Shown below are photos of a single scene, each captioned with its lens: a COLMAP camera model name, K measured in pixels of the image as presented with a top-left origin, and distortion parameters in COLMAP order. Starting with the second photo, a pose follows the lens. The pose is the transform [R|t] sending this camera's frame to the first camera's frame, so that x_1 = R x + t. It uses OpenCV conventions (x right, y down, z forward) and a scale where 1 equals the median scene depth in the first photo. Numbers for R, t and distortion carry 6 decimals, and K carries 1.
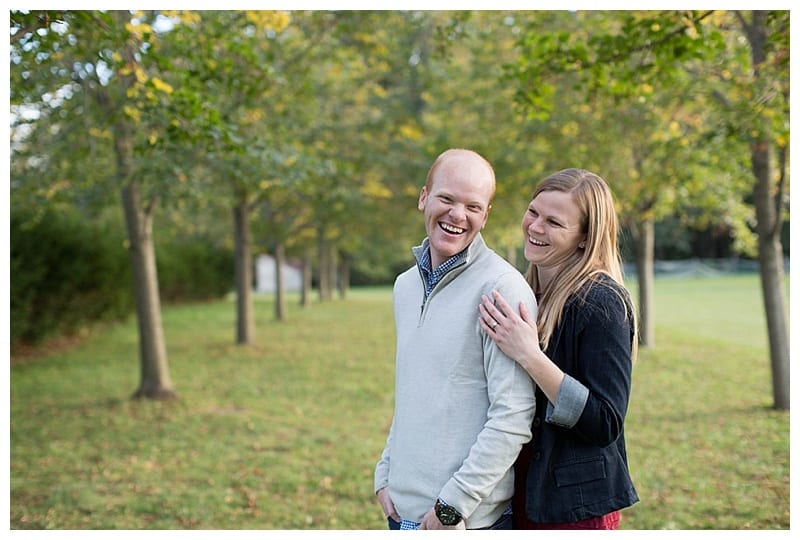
lens RADIAL K [[1102.2, 0, 400.0], [0, 1102.2, 270.0], [0, 0, 1]] dist [-0.119271, 0.109839]
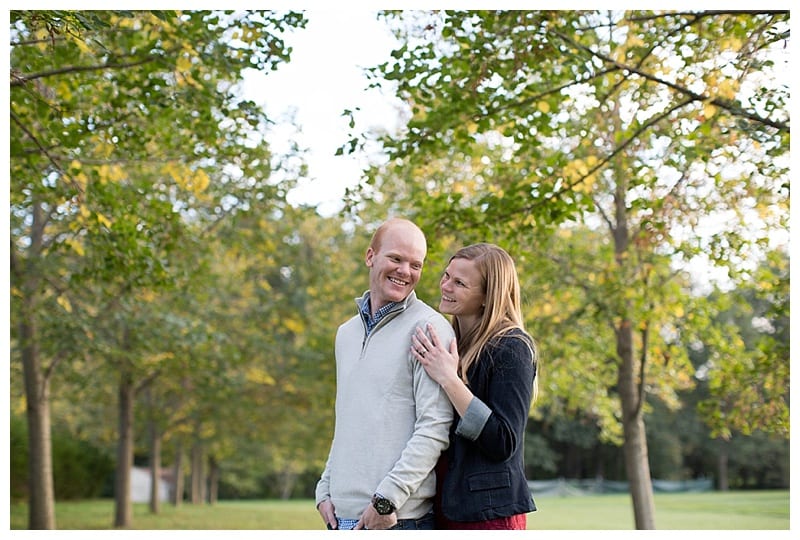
lens RADIAL K [[1102.2, 0, 400.0], [0, 1102.2, 270.0], [0, 0, 1]] dist [-0.119271, 0.109839]
pose [[0.992581, 0.039359, 0.115040, -0.087291], [-0.015618, 0.979590, -0.200397, 0.206407], [-0.120580, 0.197113, 0.972937, -0.233161]]
